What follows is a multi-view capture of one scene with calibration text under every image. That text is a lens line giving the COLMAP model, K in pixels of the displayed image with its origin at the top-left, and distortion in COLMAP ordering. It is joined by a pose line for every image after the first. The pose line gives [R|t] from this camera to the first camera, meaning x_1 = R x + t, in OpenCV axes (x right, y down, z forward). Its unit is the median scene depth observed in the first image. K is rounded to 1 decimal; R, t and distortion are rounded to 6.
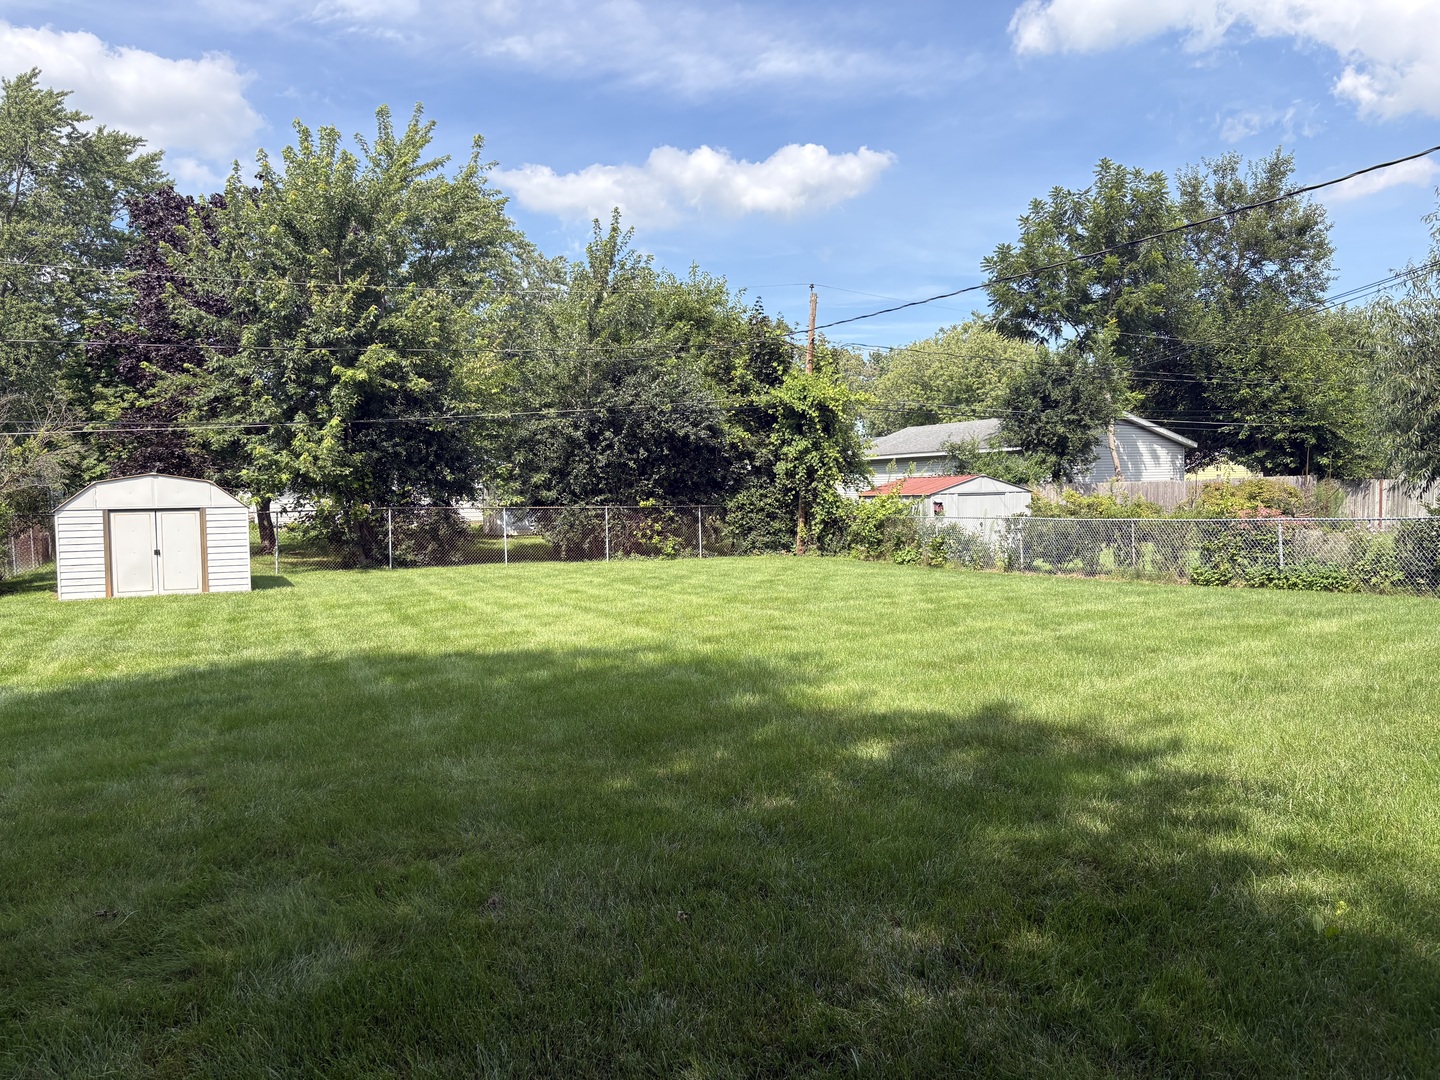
lens RADIAL K [[1058.6, 0, 720.9], [0, 1058.6, 557.6], [0, 0, 1]] dist [0.002964, -0.025332]
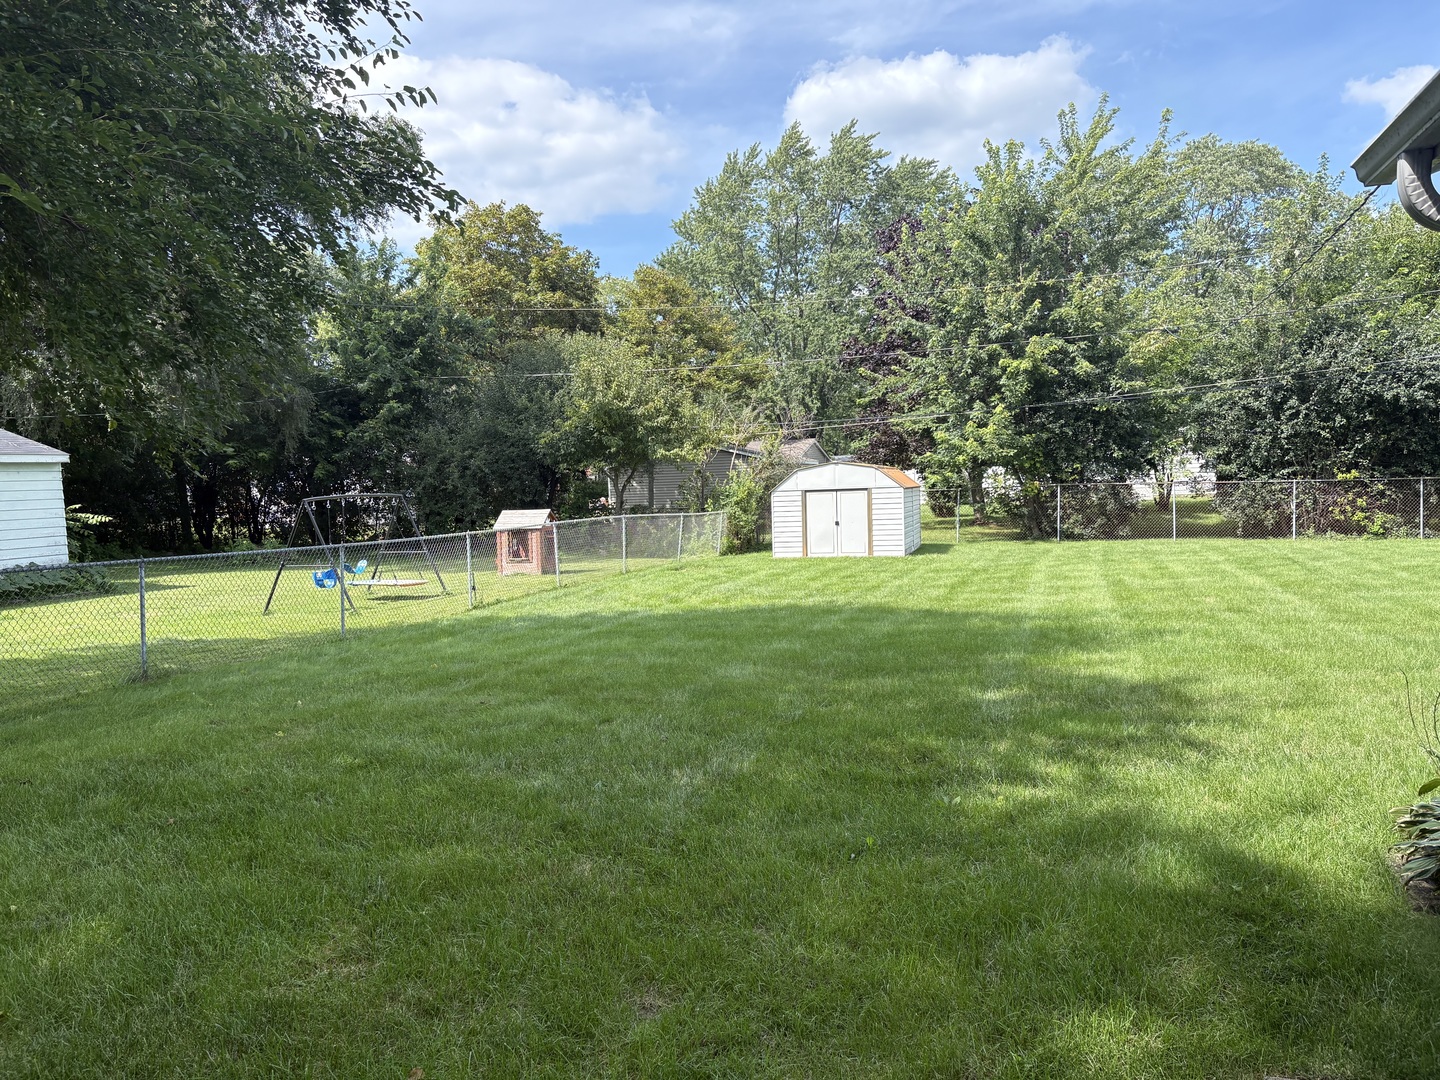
lens RADIAL K [[1091.0, 0, 720.0], [0, 1091.0, 540.0], [0, 0, 1]] dist [0.001506, 0.001529]
pose [[0.732231, 0.025297, -0.680586, 0.181078], [-0.018080, 0.999680, 0.017706, -0.003802], [0.680816, -0.000660, 0.732454, -0.043123]]
